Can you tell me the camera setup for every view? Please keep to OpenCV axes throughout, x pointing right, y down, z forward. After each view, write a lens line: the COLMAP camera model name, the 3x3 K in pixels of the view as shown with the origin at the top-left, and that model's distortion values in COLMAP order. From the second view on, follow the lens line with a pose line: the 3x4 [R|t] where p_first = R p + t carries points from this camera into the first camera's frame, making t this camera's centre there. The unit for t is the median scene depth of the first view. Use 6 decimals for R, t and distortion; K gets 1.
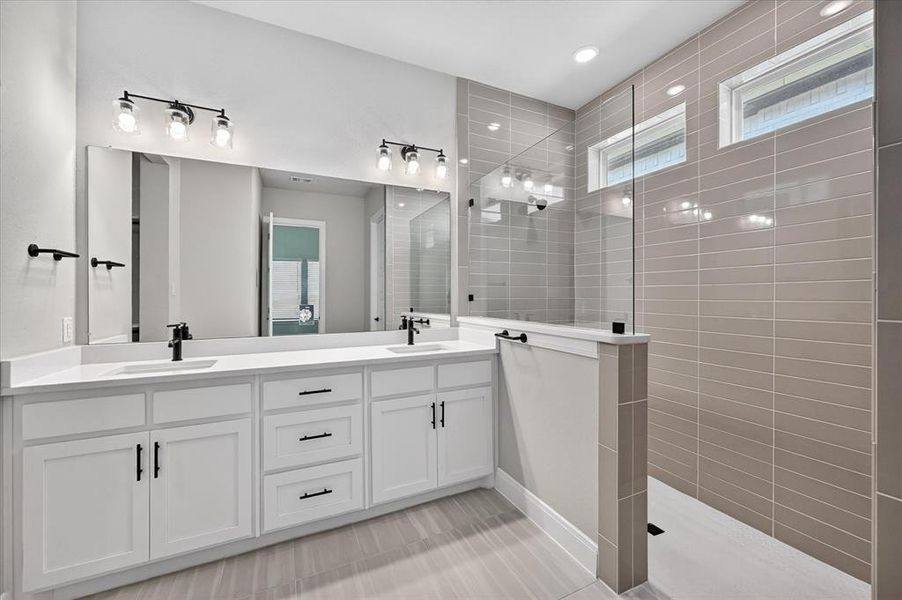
lens RADIAL K [[355.8, 0, 449.6], [0, 355.8, 298.5], [0, 0, 1]] dist [-0.001764, -0.000392]
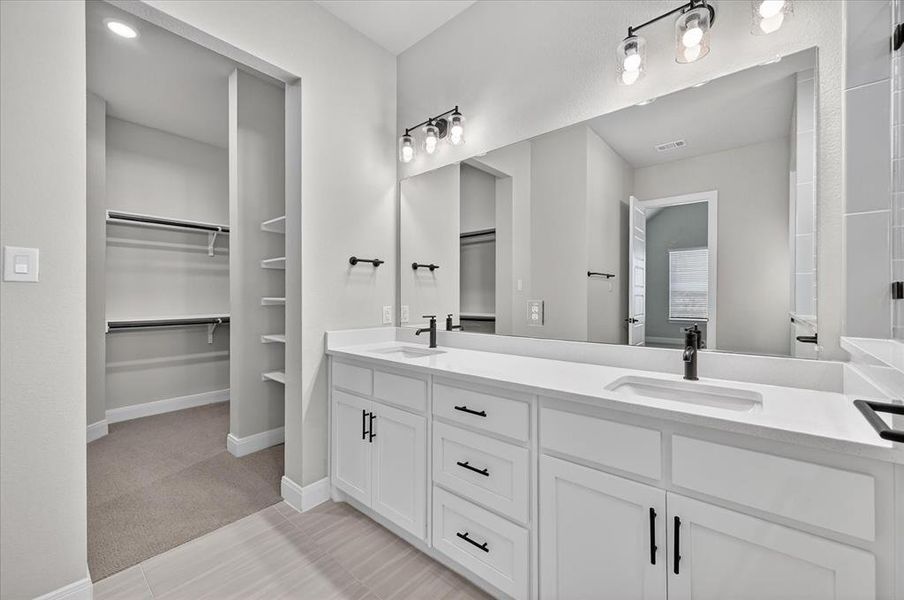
lens RADIAL K [[356.6, 0, 453.7], [0, 356.6, 296.7], [0, 0, 1]] dist [-0.001764, -0.000392]
pose [[0.415638, 0.006220, -0.909509, 0.286530], [-0.001627, 0.999980, 0.006095, 0.004692], [0.909529, -0.001054, 0.415640, 0.569057]]
